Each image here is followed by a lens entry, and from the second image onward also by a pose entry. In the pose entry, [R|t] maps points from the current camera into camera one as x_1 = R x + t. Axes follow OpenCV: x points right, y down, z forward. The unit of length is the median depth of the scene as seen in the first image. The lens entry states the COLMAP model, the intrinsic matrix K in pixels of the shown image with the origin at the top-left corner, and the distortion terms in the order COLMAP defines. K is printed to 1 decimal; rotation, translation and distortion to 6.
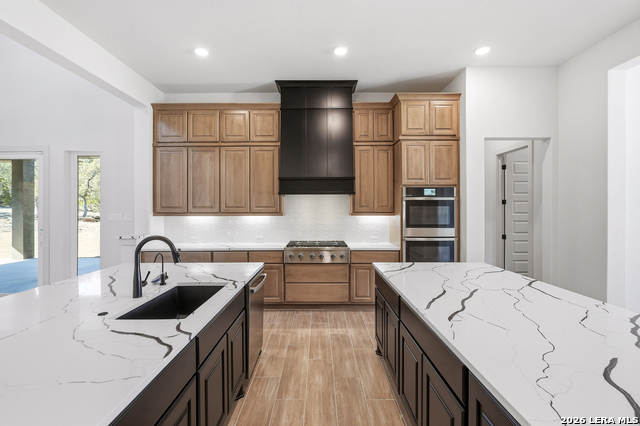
lens RADIAL K [[298.6, 0, 320.6], [0, 298.6, 208.5], [0, 0, 1]] dist [-0.003962, 0.001087]
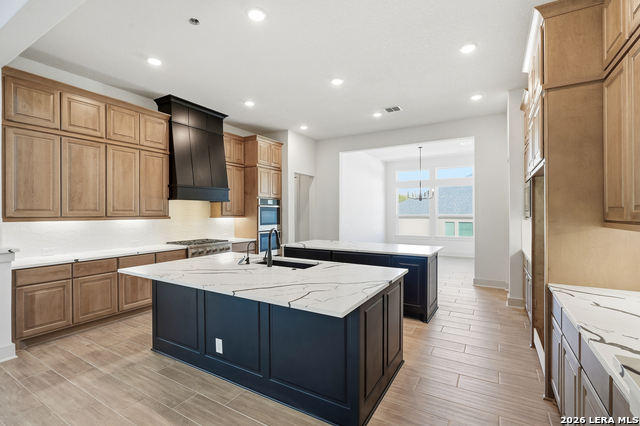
lens RADIAL K [[298.6, 0, 318.4], [0, 298.6, 215.9], [0, 0, 1]] dist [-0.003962, 0.001087]
pose [[0.508369, -0.006657, 0.861114, -0.792431], [-0.004008, 0.999941, 0.010096, 0.000677], [-0.861130, -0.008584, 0.508312, -0.020753]]
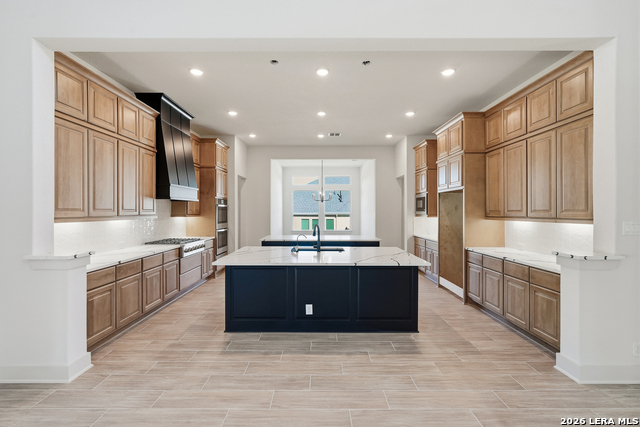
lens RADIAL K [[298.6, 0, 321.5], [0, 298.6, 211.5], [0, 0, 1]] dist [-0.003962, 0.001087]
pose [[-0.011102, 0.001180, 0.999938, -1.201626], [-0.005573, 0.999984, -0.001242, -0.001779], [-0.999923, -0.005586, -0.011095, 0.423939]]
